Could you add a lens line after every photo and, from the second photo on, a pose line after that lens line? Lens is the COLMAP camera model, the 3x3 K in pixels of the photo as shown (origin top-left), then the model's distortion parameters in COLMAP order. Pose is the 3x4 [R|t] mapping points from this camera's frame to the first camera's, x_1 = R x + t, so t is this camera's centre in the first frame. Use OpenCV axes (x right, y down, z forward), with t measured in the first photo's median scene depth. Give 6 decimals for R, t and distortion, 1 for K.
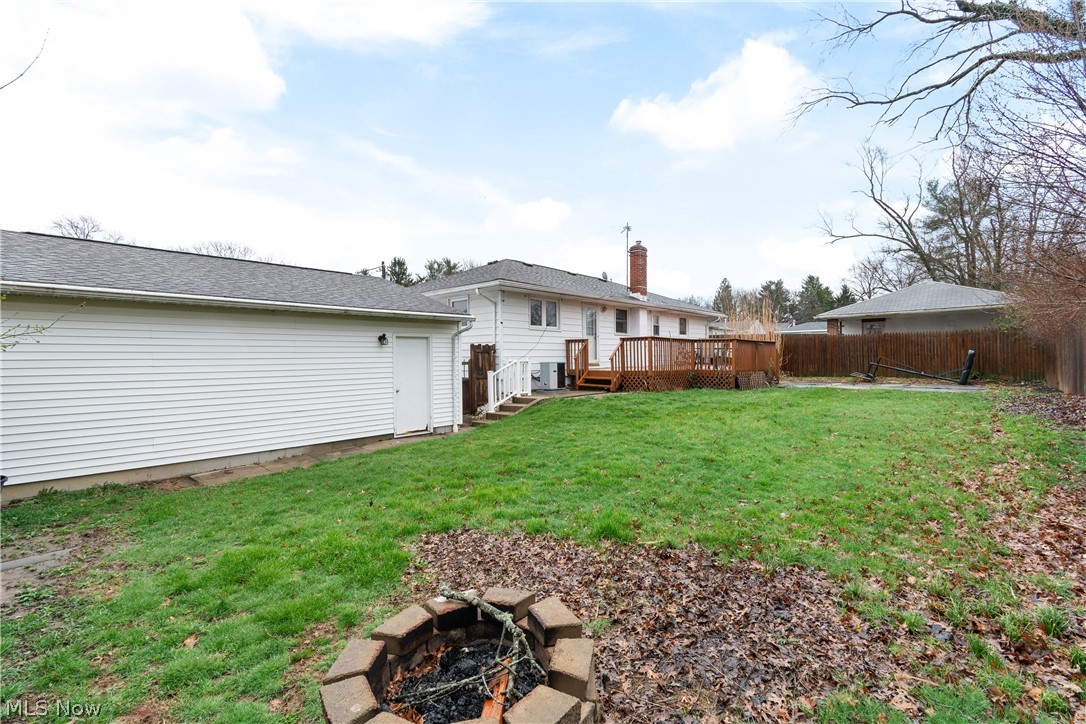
lens RADIAL K [[480.7, 0, 543.7], [0, 480.7, 359.2], [0, 0, 1]] dist [-0.002698, -0.000118]
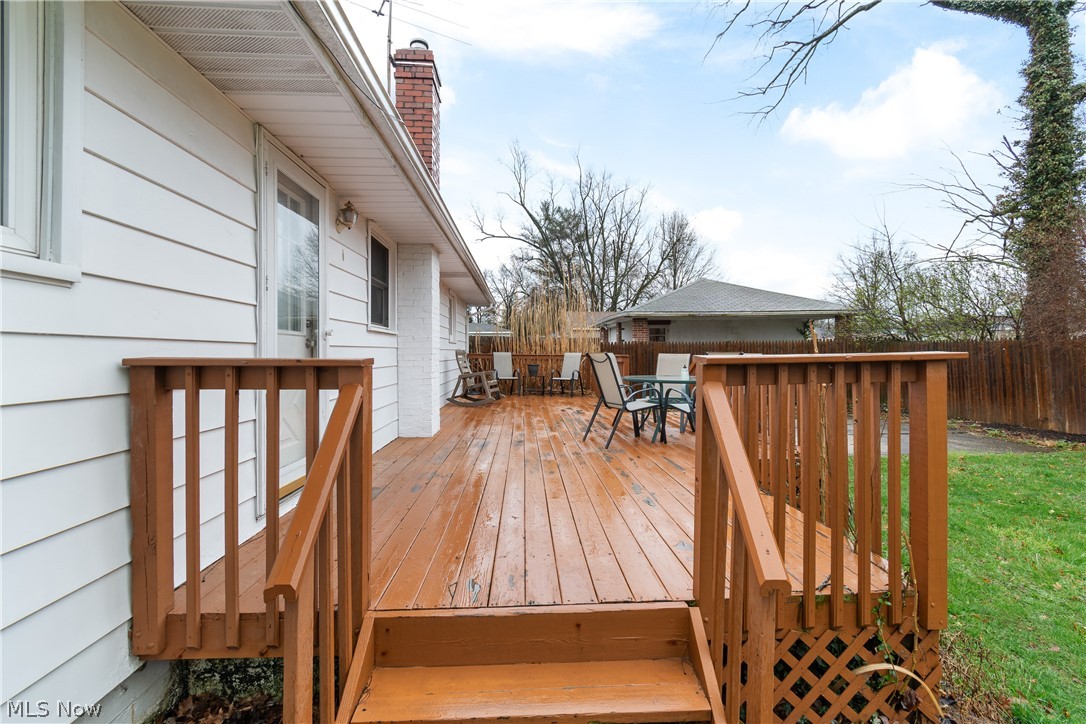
lens RADIAL K [[480.7, 0, 542.1], [0, 480.7, 353.9], [0, 0, 1]] dist [-0.002698, -0.000118]
pose [[0.713408, 0.003425, 0.700741, 0.031733], [-0.000955, 0.999992, -0.003916, -0.035889], [-0.700748, 0.002124, 0.713405, 0.733797]]
